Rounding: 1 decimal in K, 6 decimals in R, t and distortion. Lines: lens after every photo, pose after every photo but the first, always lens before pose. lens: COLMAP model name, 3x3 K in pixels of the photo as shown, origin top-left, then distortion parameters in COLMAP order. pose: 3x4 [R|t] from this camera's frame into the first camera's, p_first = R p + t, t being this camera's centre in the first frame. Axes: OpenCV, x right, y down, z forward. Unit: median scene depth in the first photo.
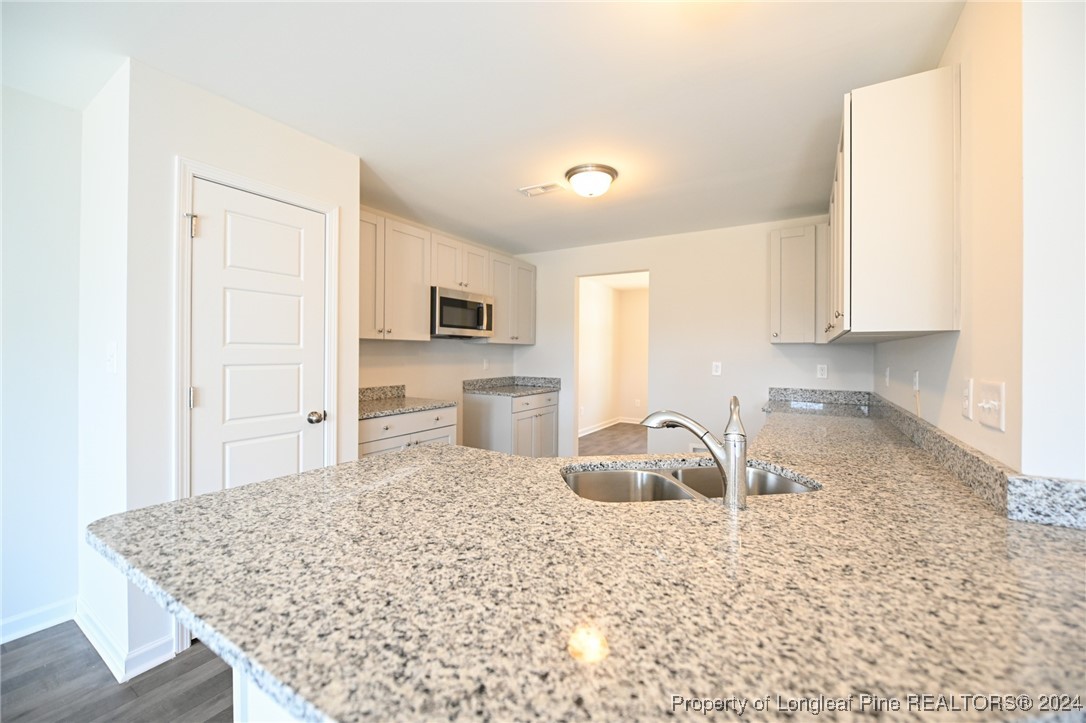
lens RADIAL K [[431.3, 0, 543.0], [0, 431.3, 354.5], [0, 0, 1]] dist [-0.013357, 0.000149]
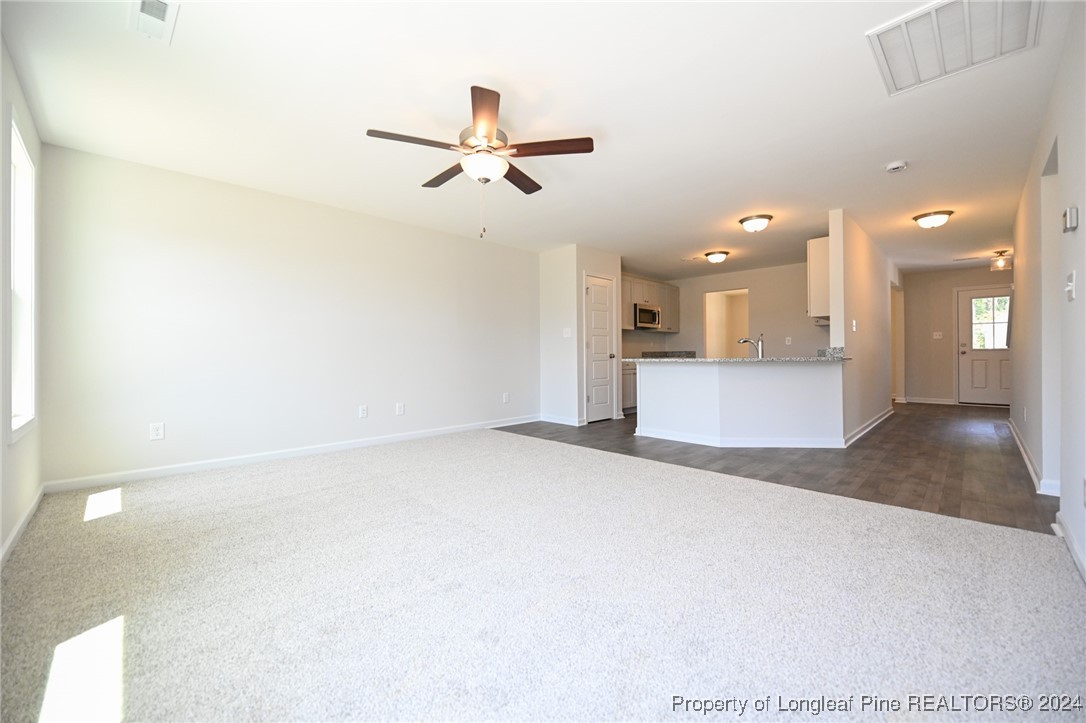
lens RADIAL K [[431.3, 0, 543.0], [0, 431.3, 354.5], [0, 0, 1]] dist [-0.013357, 0.000149]
pose [[0.972064, -0.015841, -0.234181, -0.199698], [0.014629, 0.999869, -0.006914, 0.094725], [0.234260, 0.003295, 0.972168, -1.108942]]
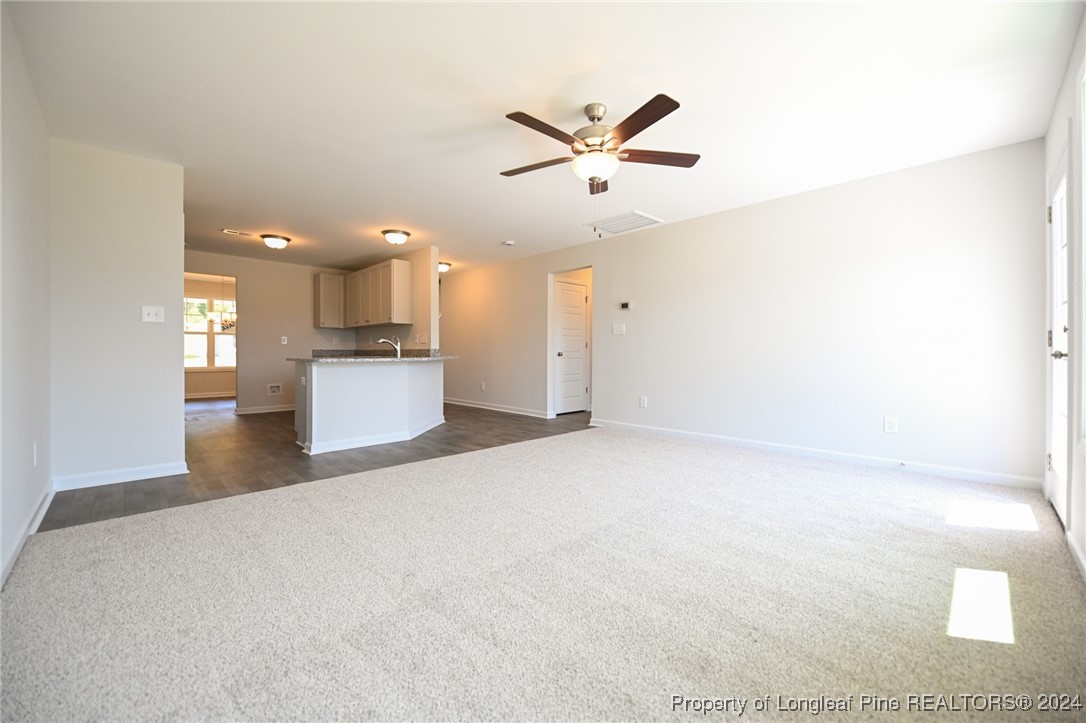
lens RADIAL K [[435.5, 0, 546.4], [0, 435.5, 352.5], [0, 0, 1]] dist [-0.014071, -0.000284]
pose [[0.240234, -0.008123, 0.970681, -1.173139], [0.004940, 0.999962, 0.007145, 0.081531], [-0.970702, 0.003079, 0.240265, -0.535482]]
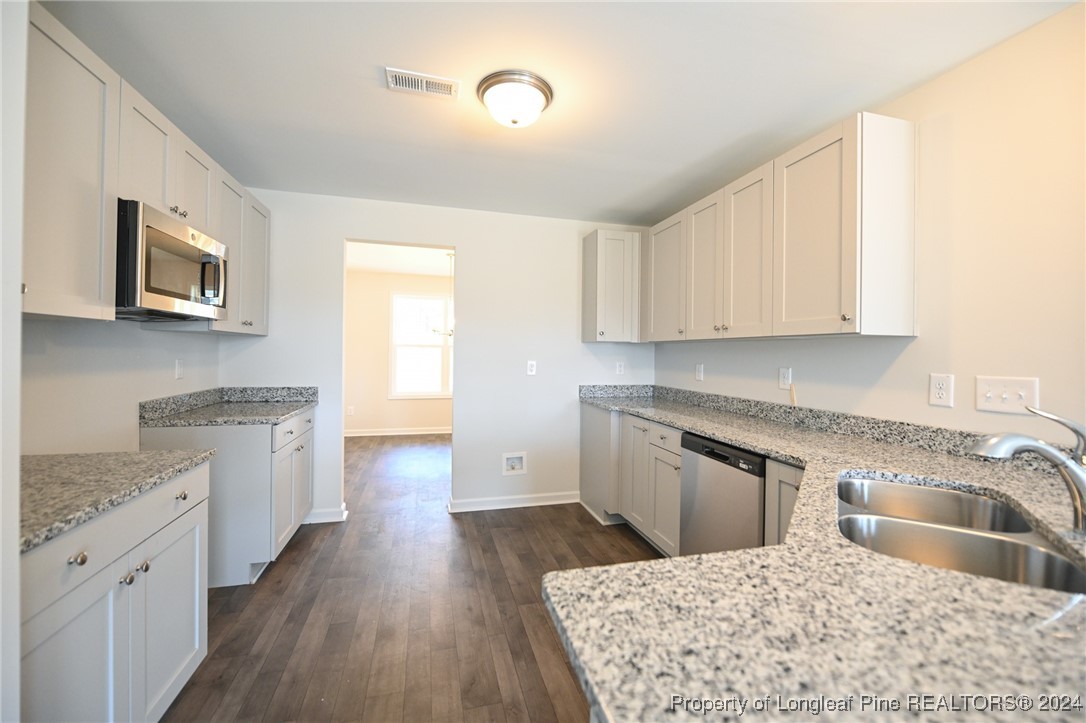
lens RADIAL K [[435.5, 0, 546.4], [0, 435.5, 352.5], [0, 0, 1]] dist [-0.014071, -0.000284]
pose [[0.681228, 0.001378, 0.732070, -0.276197], [-0.004997, 0.999984, 0.002767, -0.002698], [-0.732054, -0.005543, 0.681224, 0.368360]]
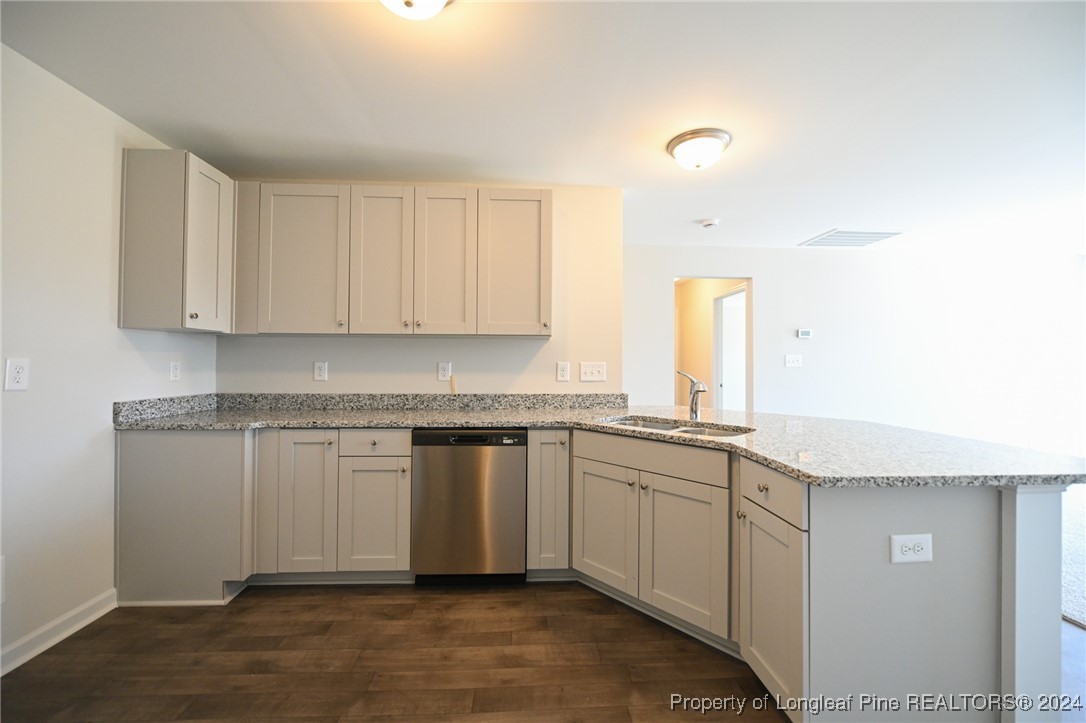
lens RADIAL K [[435.5, 0, 546.4], [0, 435.5, 352.5], [0, 0, 1]] dist [-0.014071, -0.000284]
pose [[-0.576320, 0.009954, 0.817163, -0.279979], [-0.006244, 0.999843, -0.016583, 0.015750], [-0.817200, -0.014659, -0.576167, 0.872976]]
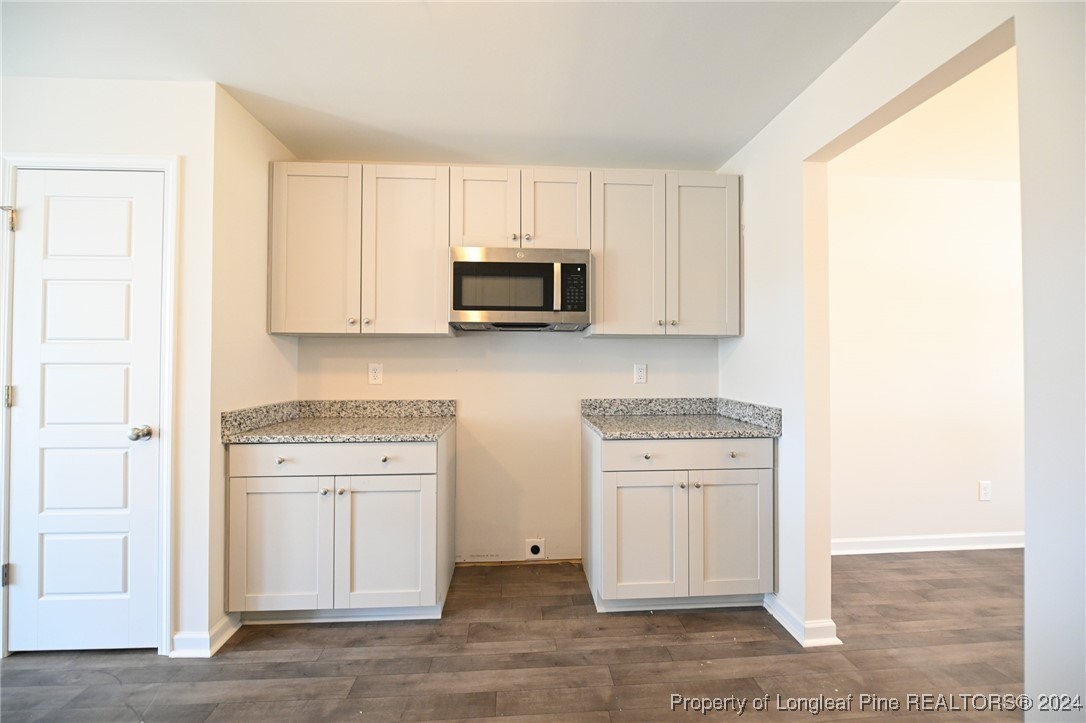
lens RADIAL K [[431.3, 0, 543.0], [0, 431.3, 354.5], [0, 0, 1]] dist [-0.013357, 0.000149]
pose [[0.578767, -0.017302, -0.815310, 0.333882], [-0.000325, 0.999770, -0.021448, 0.012716], [0.815493, 0.012678, 0.578628, 0.728089]]
